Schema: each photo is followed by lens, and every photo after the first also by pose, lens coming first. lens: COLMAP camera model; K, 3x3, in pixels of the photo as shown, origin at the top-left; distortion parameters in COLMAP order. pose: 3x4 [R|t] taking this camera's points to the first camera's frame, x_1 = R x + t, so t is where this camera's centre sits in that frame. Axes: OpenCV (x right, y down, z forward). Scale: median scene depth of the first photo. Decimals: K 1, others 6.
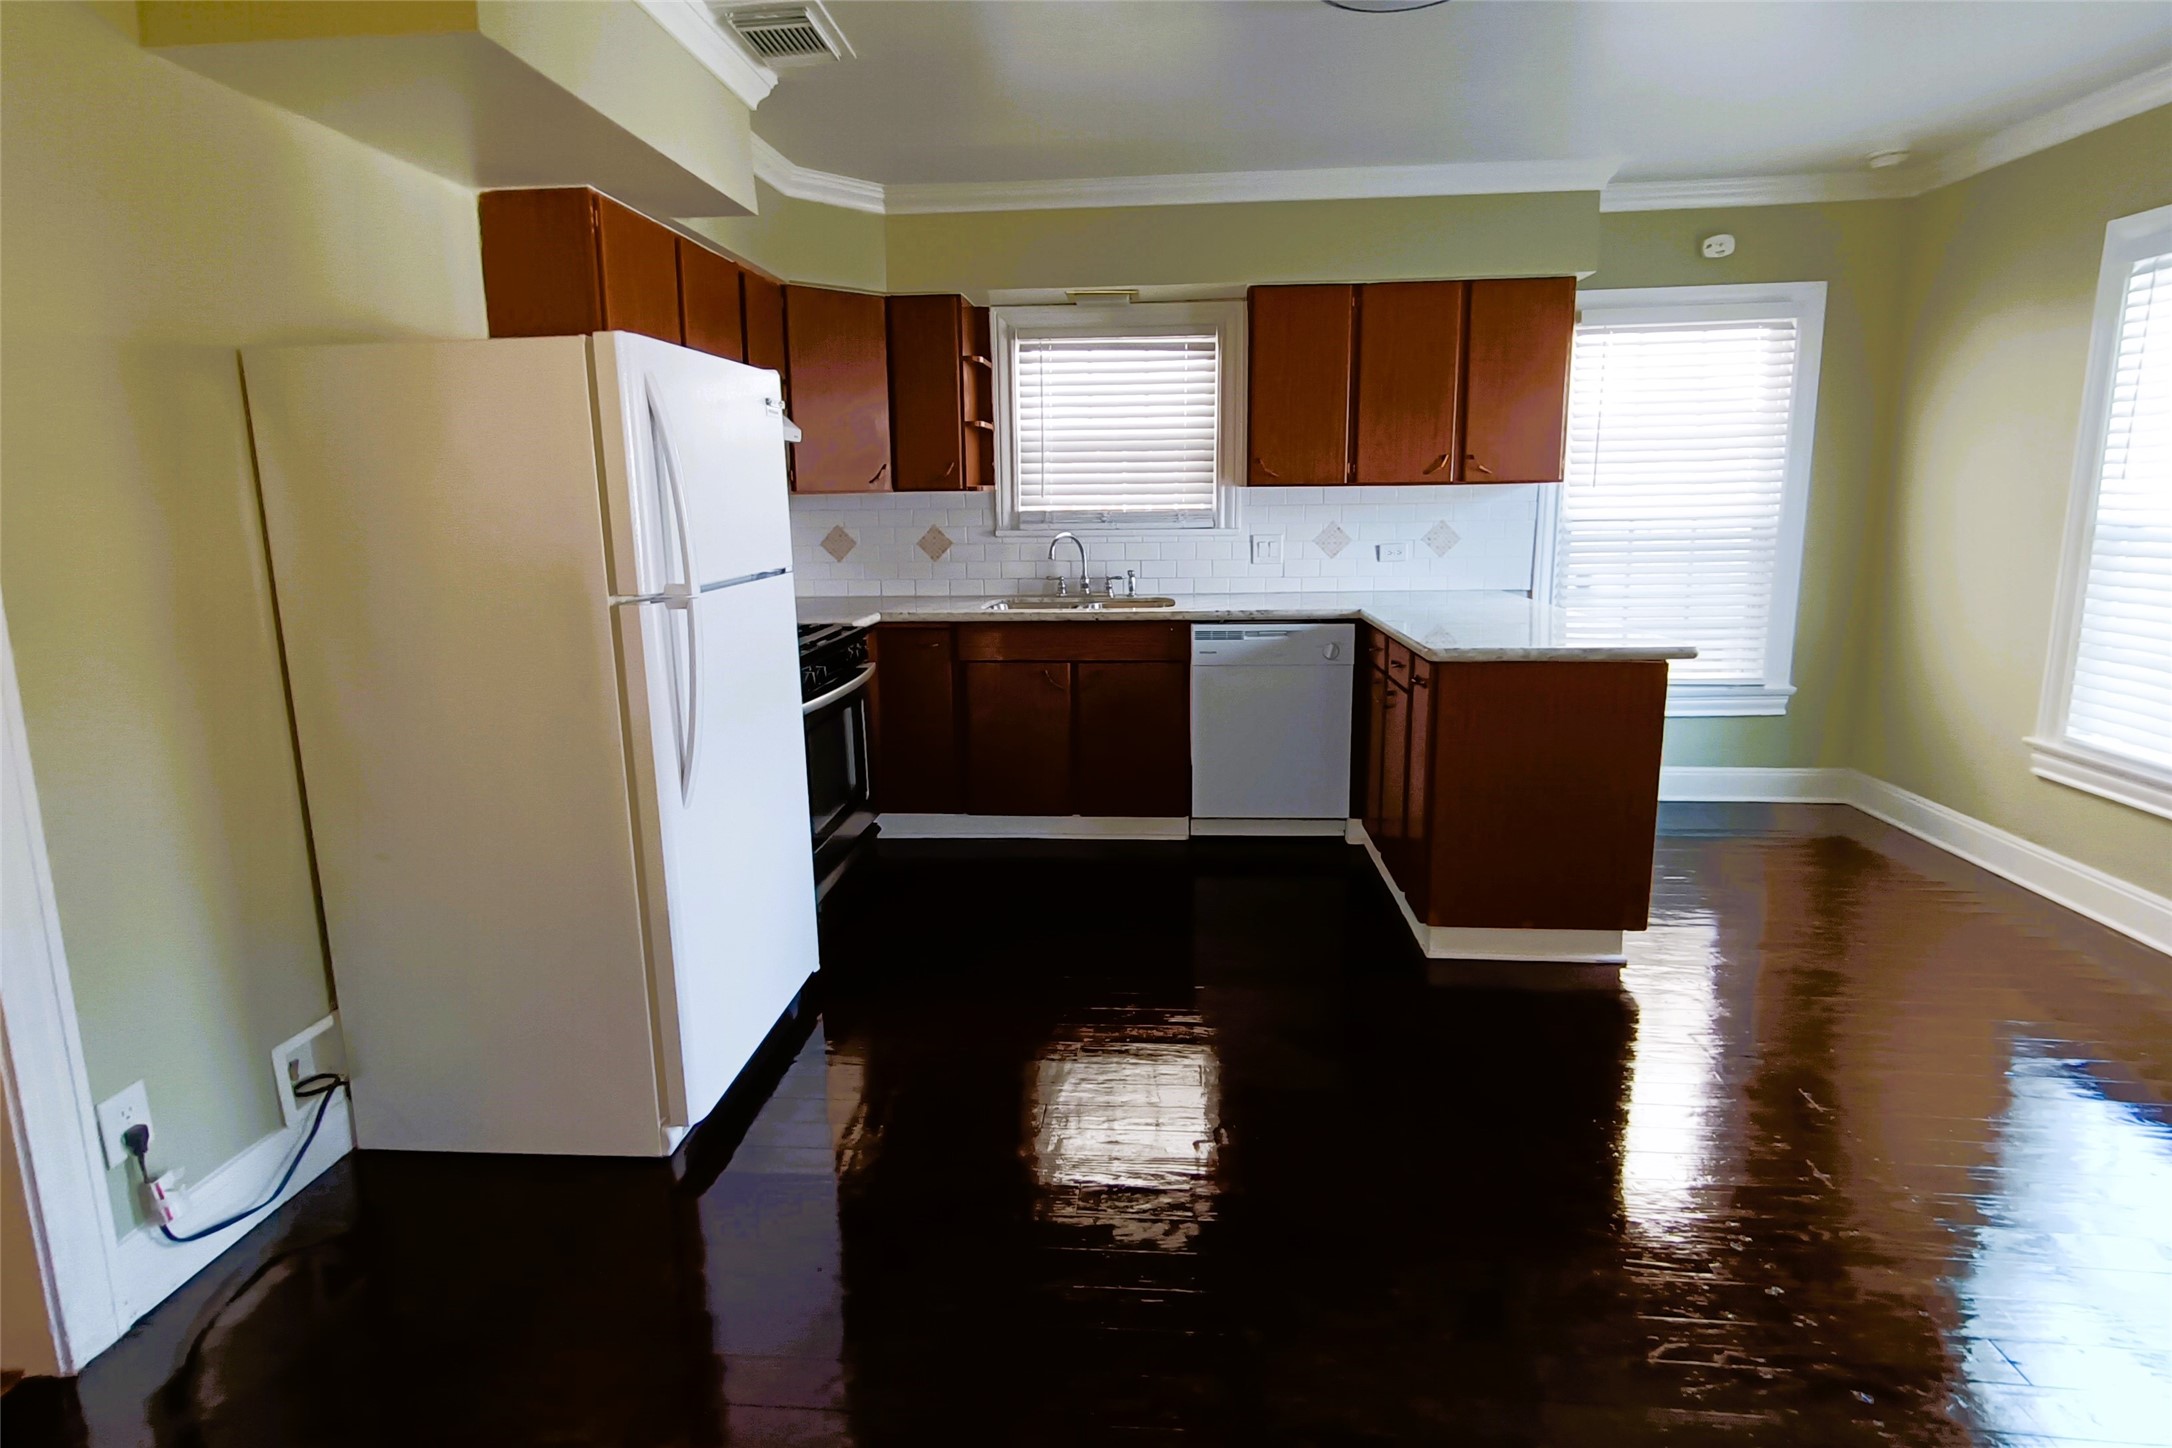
lens RADIAL K [[1021.2, 0, 1065.9], [0, 1021.2, 643.7], [0, 0, 1]] dist [0.000566, -0.000735]
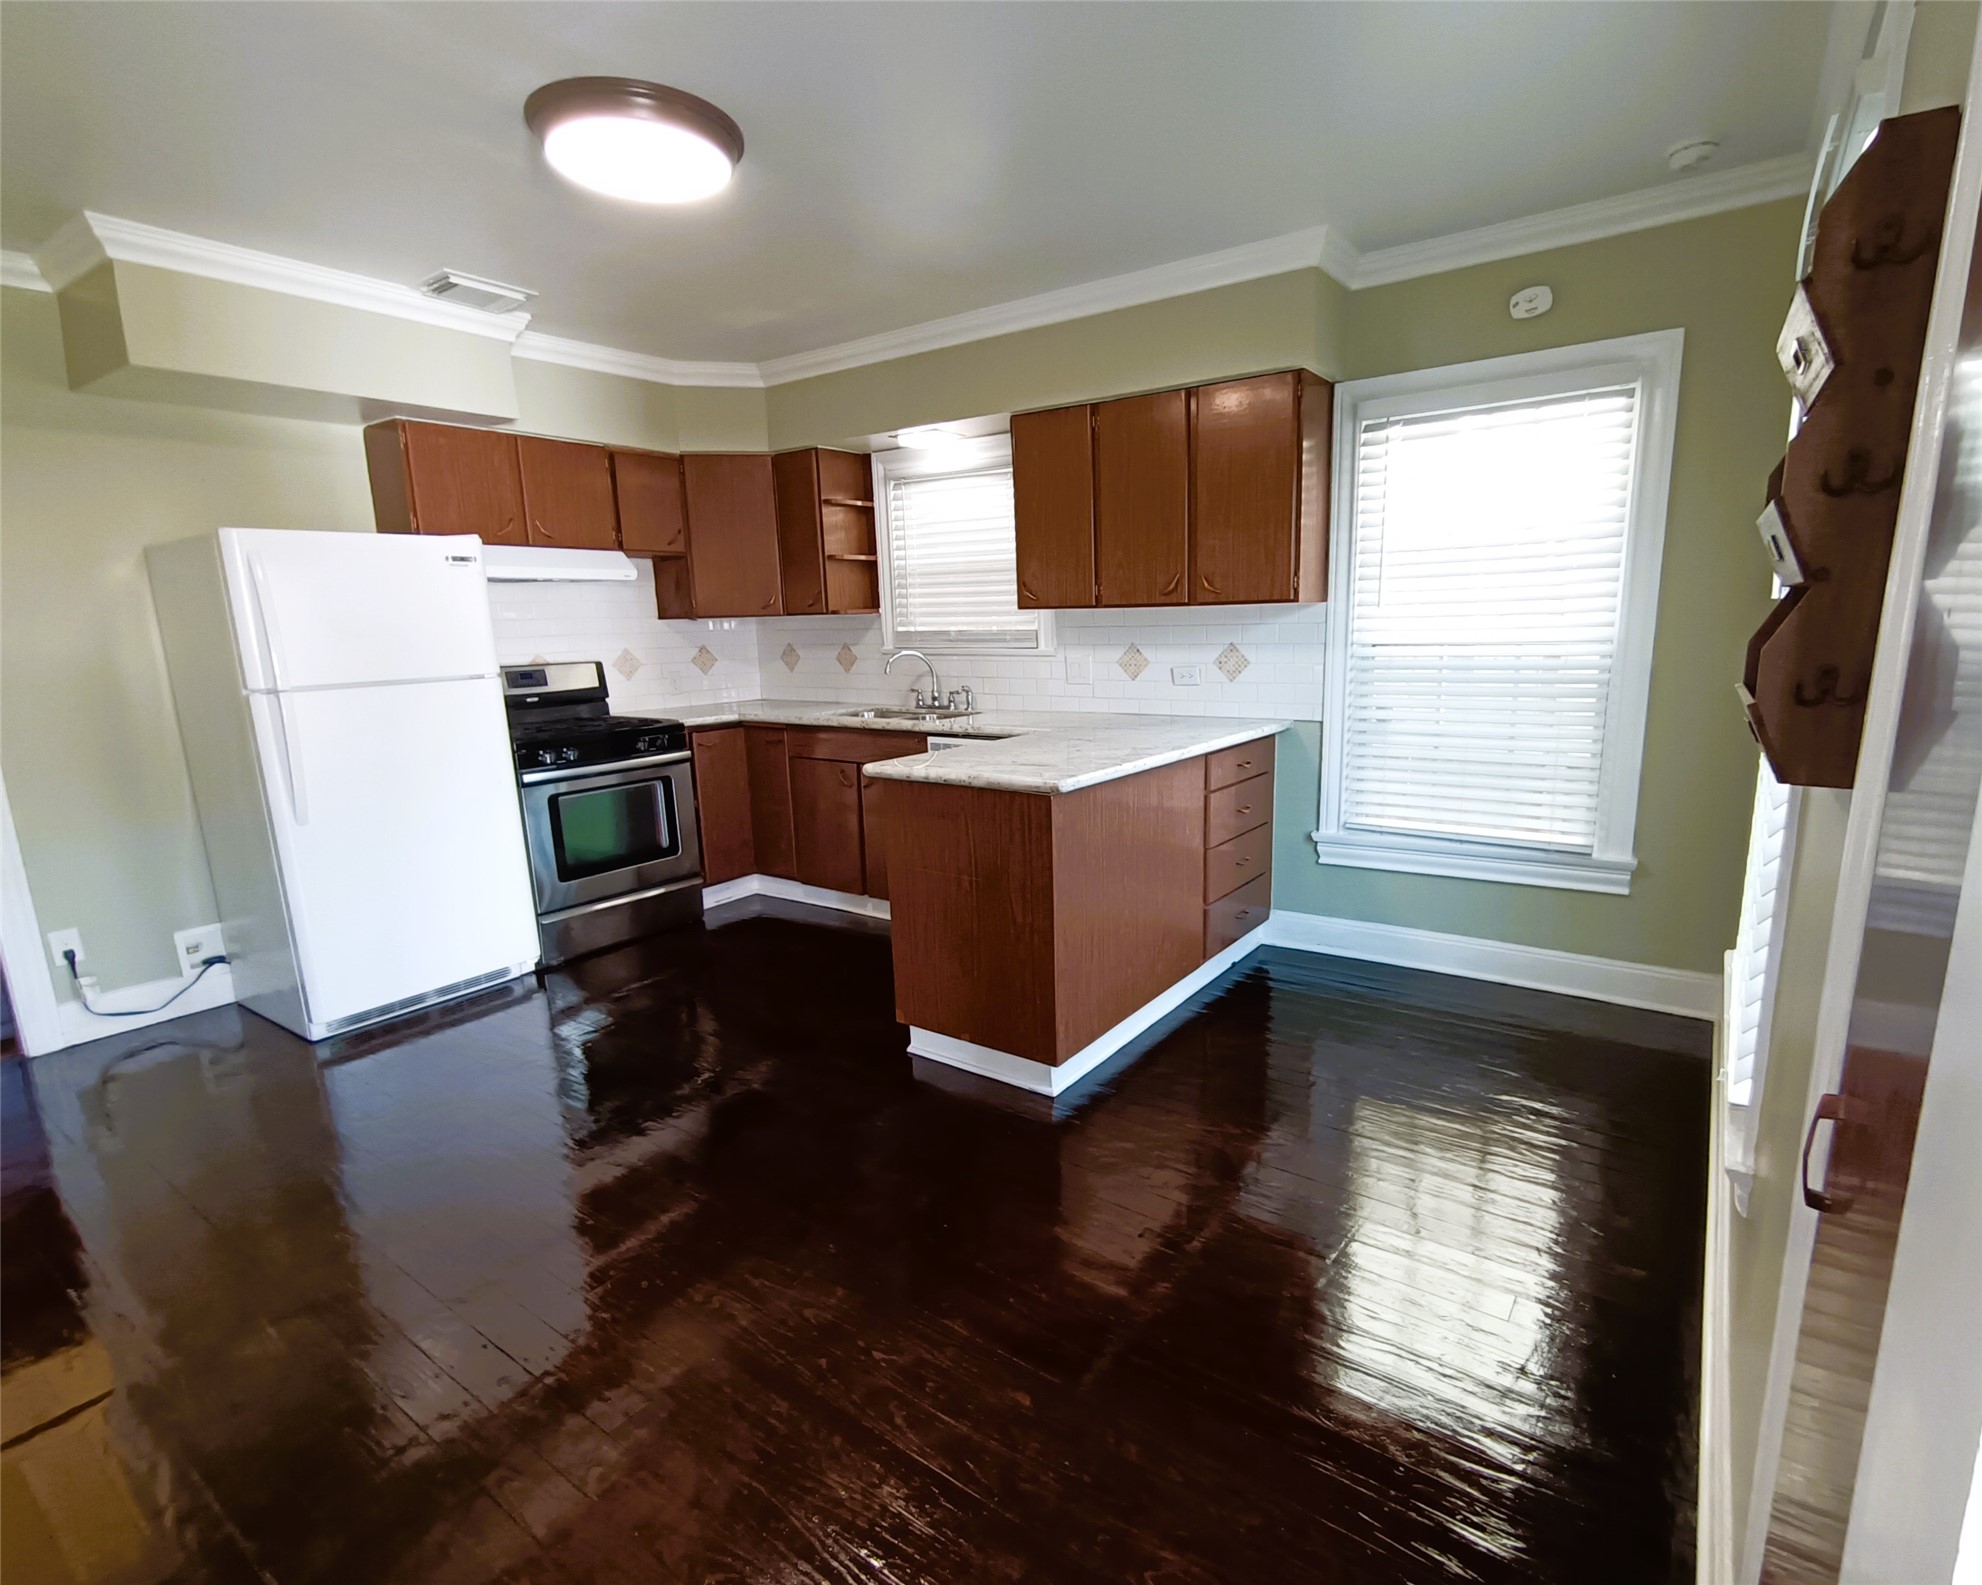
lens RADIAL K [[984.5, 0, 997.1], [0, 984.5, 799.9], [0, 0, 1]] dist [-0.005650, 0.000374]
pose [[0.867289, 0.085768, -0.490361, 0.658638], [-0.063469, 0.996058, 0.061963, -0.019589], [0.493742, -0.022618, 0.869314, 0.105343]]
